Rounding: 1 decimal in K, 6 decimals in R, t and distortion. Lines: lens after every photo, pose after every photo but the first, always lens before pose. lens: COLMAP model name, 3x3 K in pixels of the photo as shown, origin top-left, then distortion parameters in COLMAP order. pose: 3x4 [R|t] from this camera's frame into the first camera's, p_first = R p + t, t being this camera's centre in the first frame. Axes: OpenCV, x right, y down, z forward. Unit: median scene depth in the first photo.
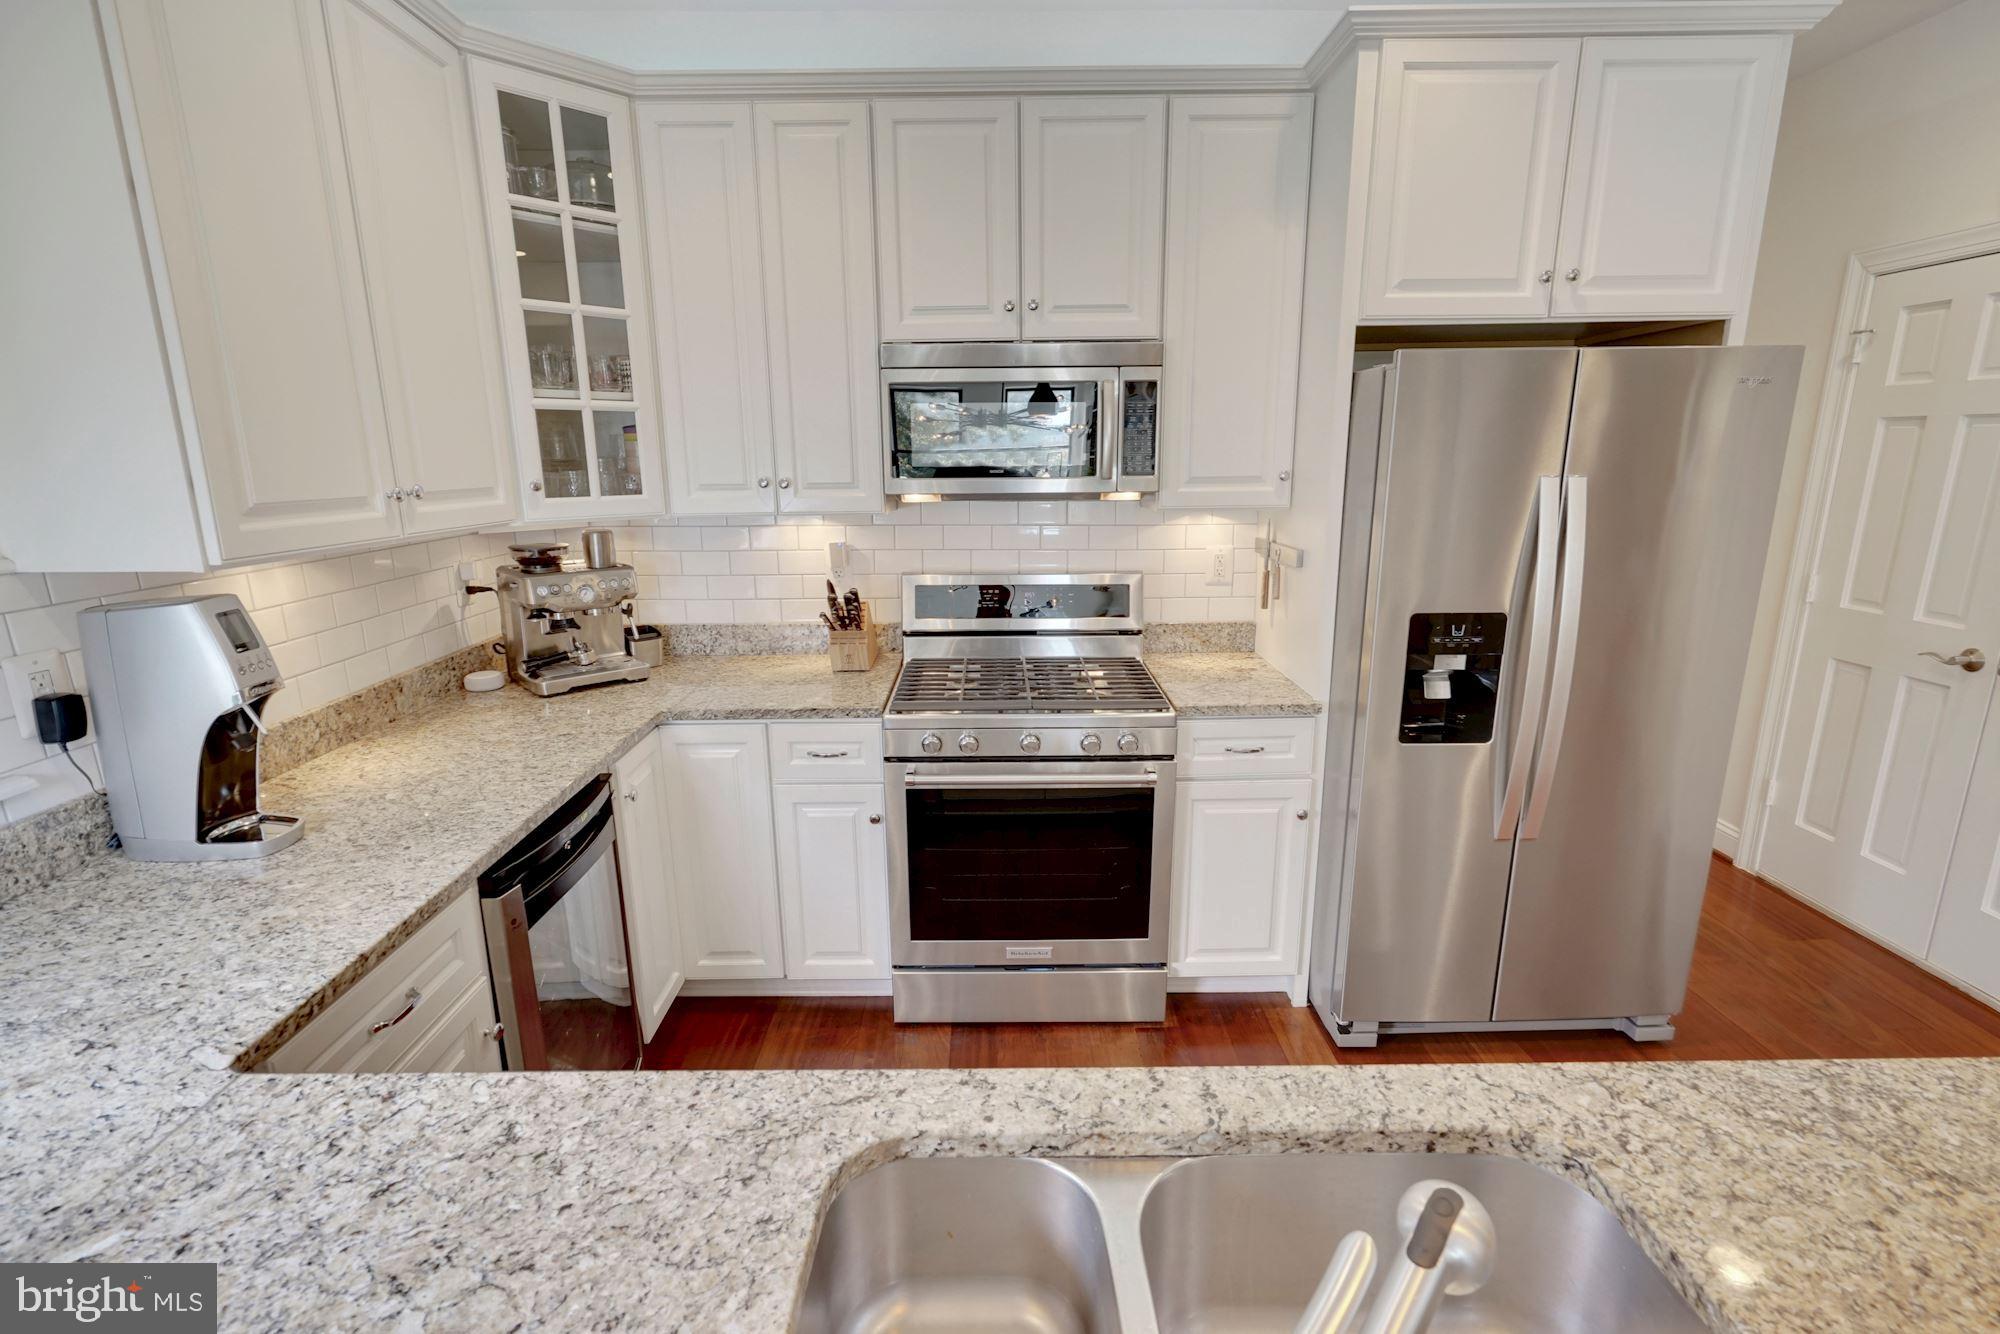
lens RADIAL K [[915.2, 0, 990.1], [0, 915.2, 663.3], [0, 0, 1]] dist [-0.005400, 0.003748]
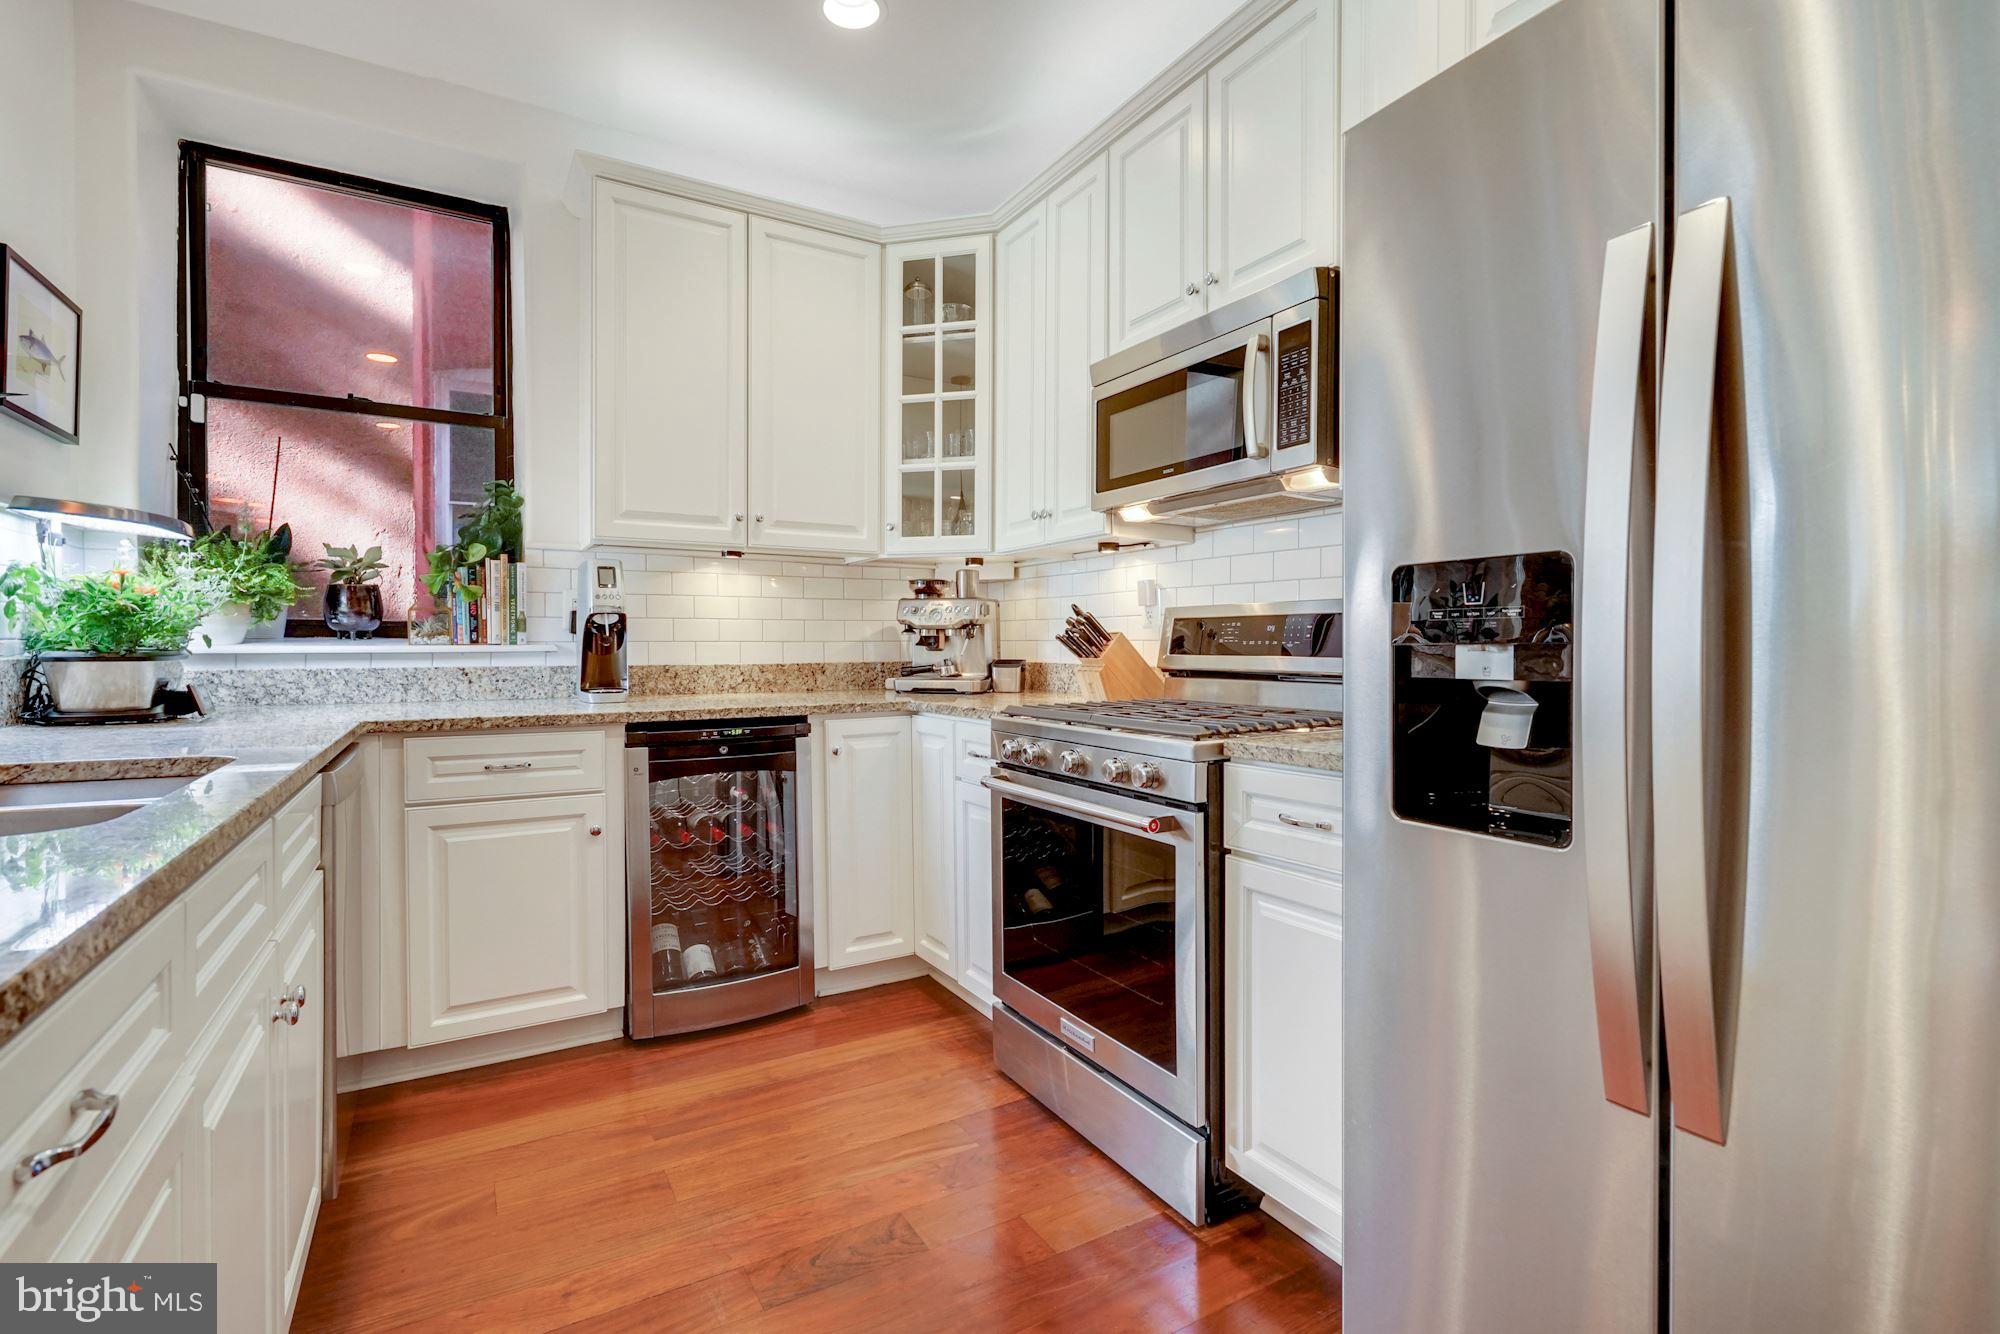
lens RADIAL K [[915.2, 0, 995.7], [0, 915.2, 657.4], [0, 0, 1]] dist [-0.005400, 0.003748]
pose [[0.503494, 0.019300, -0.863783, 0.740446], [-0.201474, 0.974812, -0.095657, 0.089792], [0.840180, 0.222193, 0.494700, 0.498480]]
